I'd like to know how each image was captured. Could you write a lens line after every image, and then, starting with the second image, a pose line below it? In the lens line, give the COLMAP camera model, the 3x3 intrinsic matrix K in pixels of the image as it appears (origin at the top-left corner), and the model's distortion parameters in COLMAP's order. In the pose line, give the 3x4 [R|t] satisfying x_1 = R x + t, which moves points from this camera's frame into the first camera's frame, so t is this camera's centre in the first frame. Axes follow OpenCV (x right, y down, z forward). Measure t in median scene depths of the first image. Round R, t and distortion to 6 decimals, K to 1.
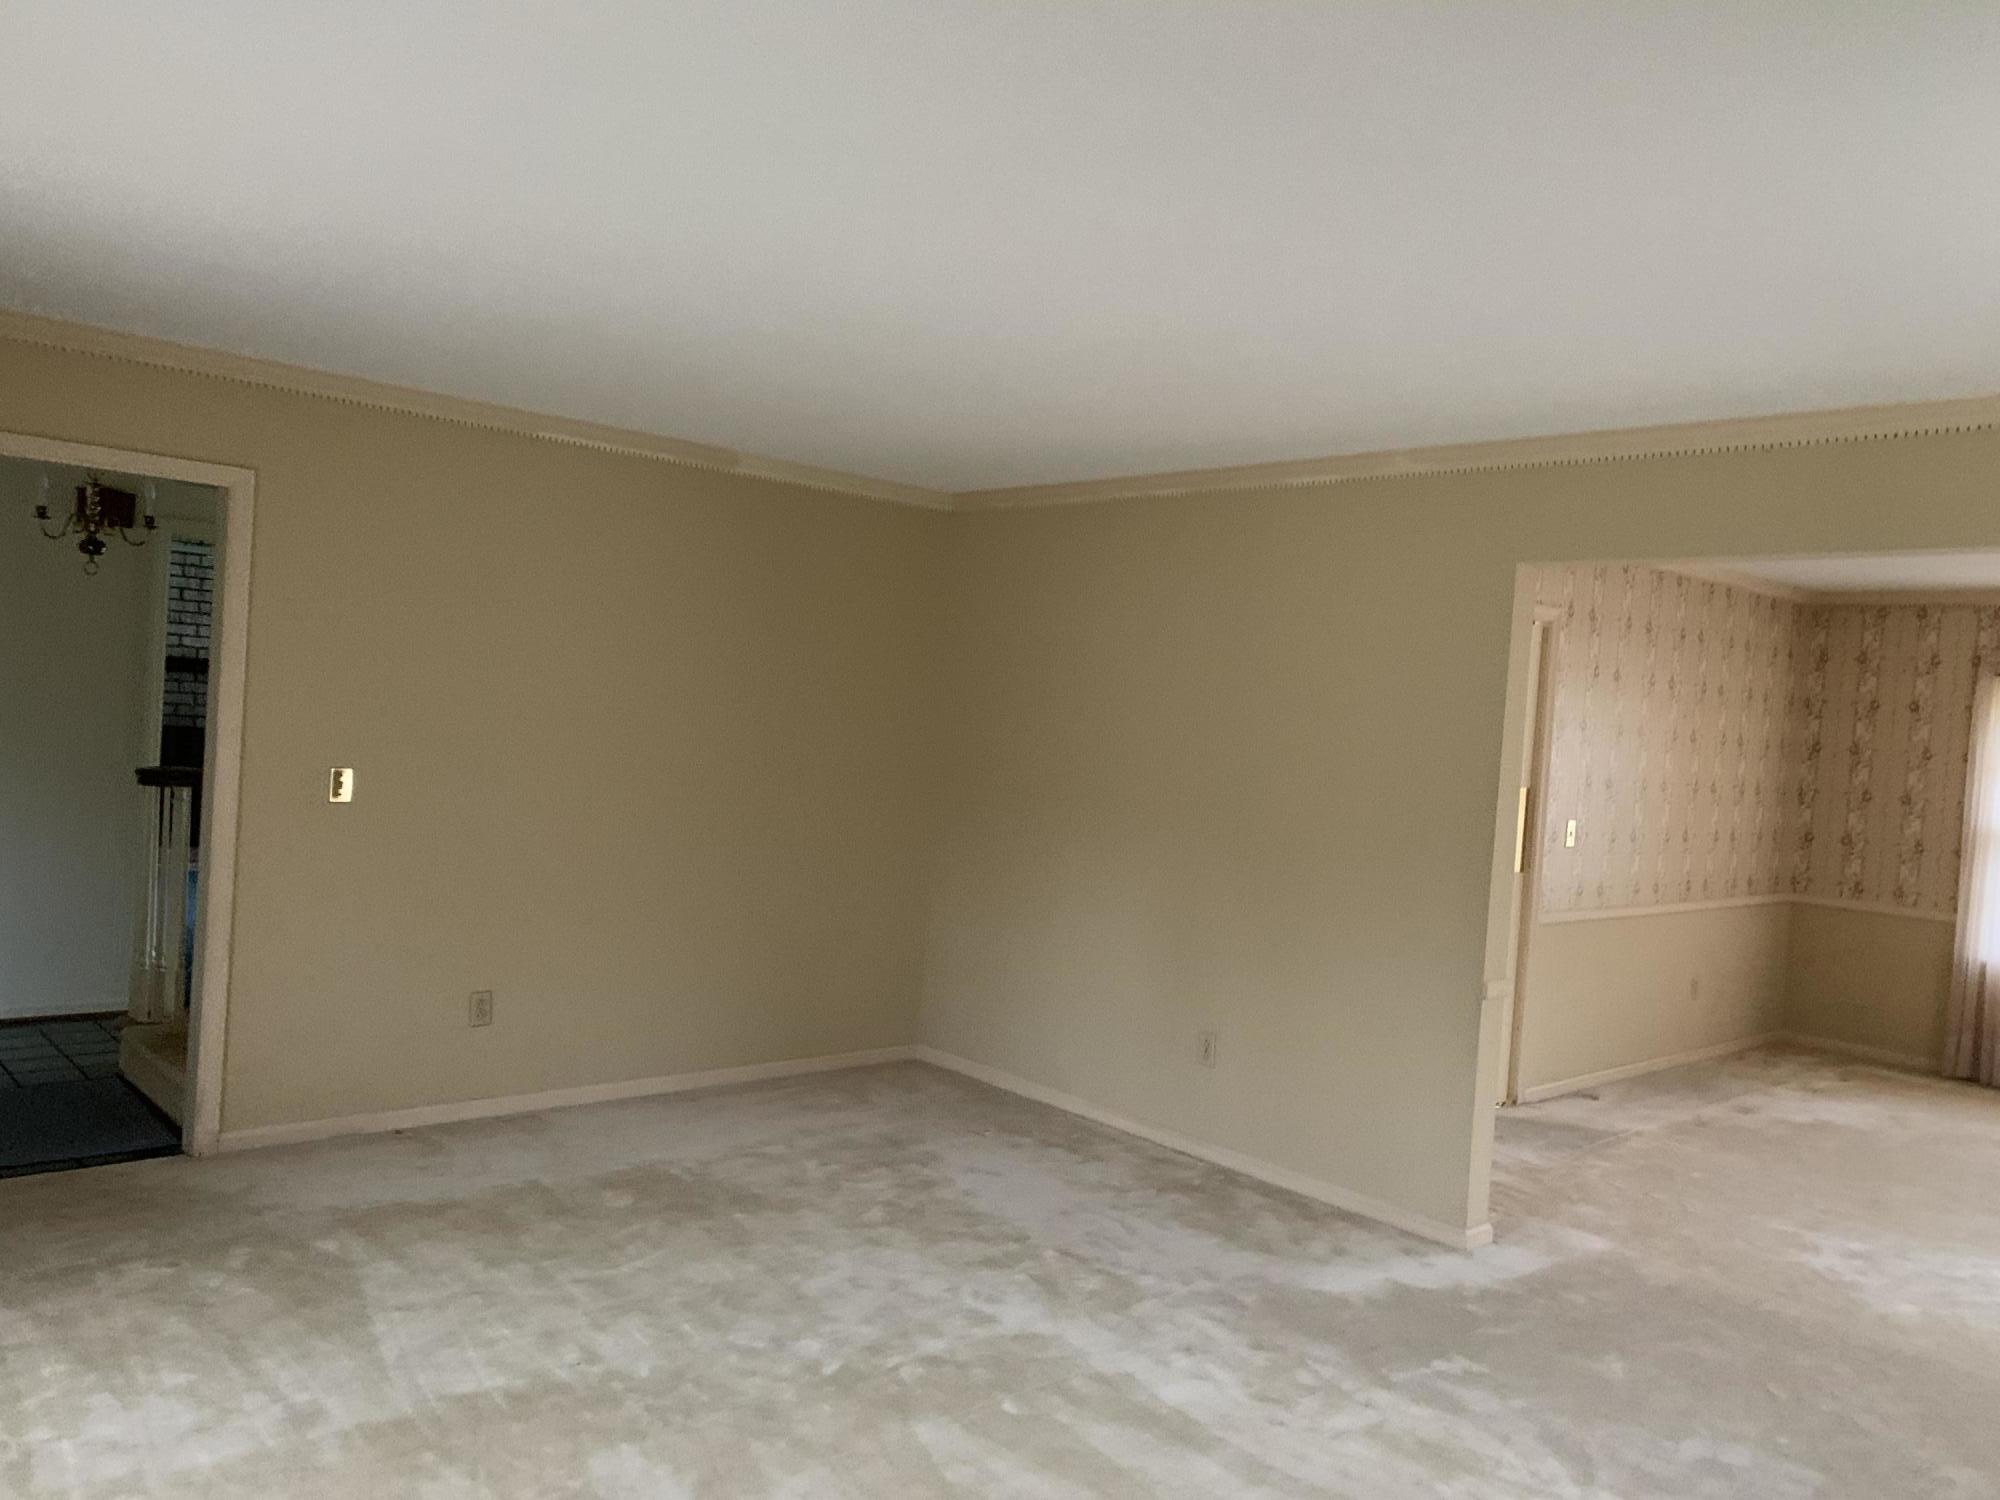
lens RADIAL K [[1521.9, 0, 1014.8], [0, 1521.9, 751.1], [0, 0, 1]] dist [0.031711, -0.033768]
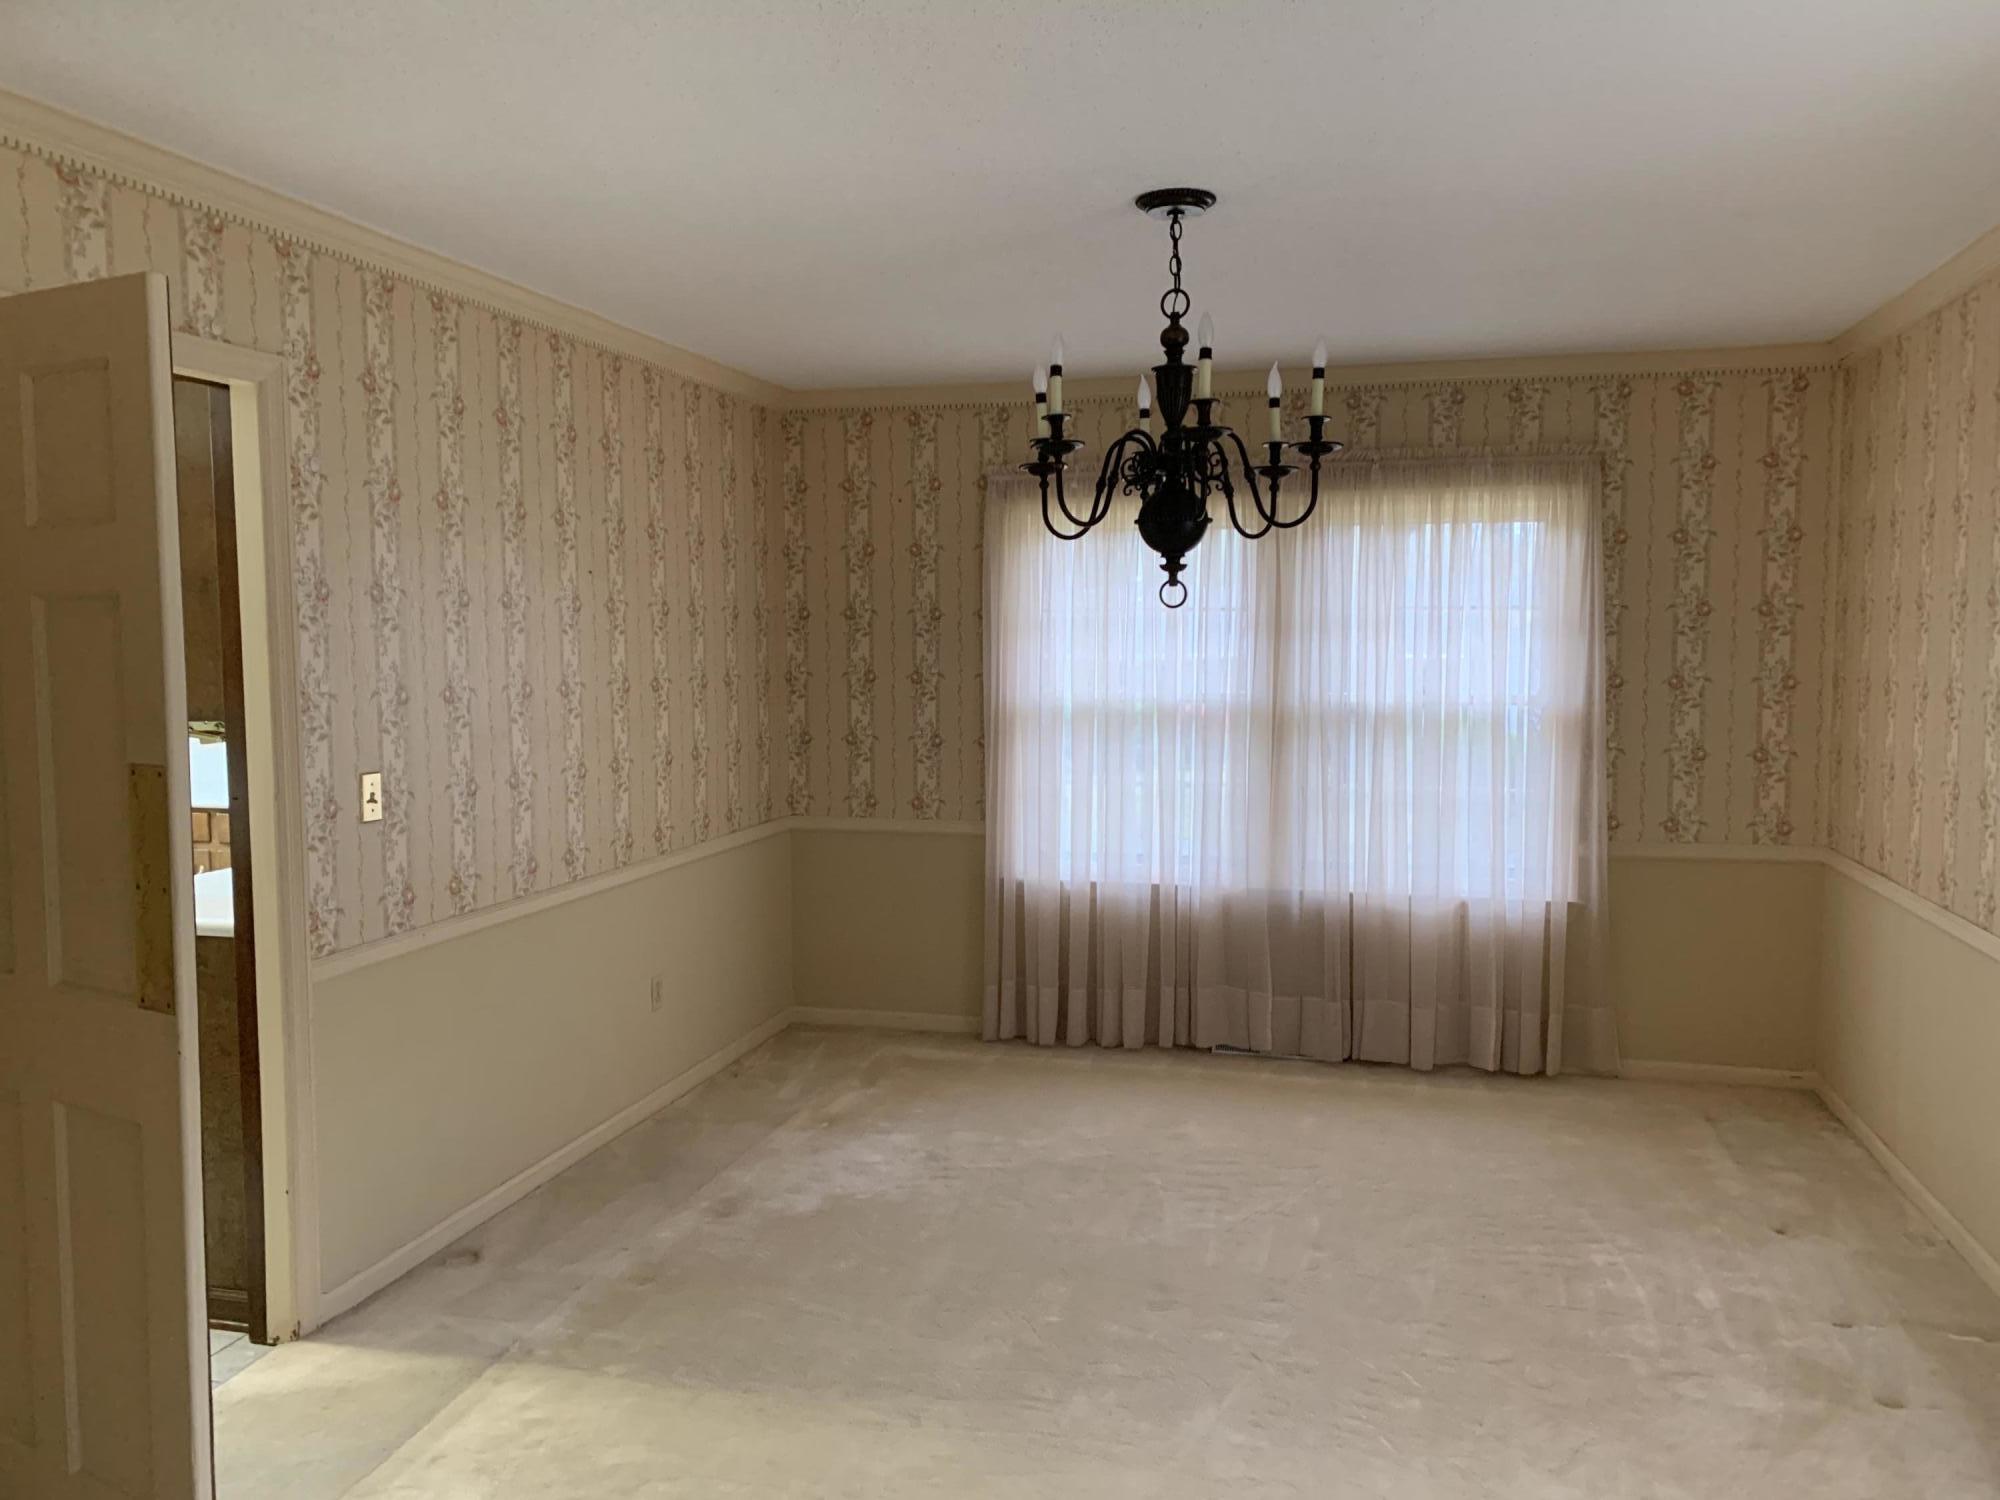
lens RADIAL K [[1521.9, 0, 1014.8], [0, 1521.9, 751.1], [0, 0, 1]] dist [0.031711, -0.033768]
pose [[0.831634, -0.110334, 0.544253, 0.221869], [0.073564, 0.993315, 0.088963, 0.005940], [-0.550430, -0.033947, 0.834191, 0.367418]]
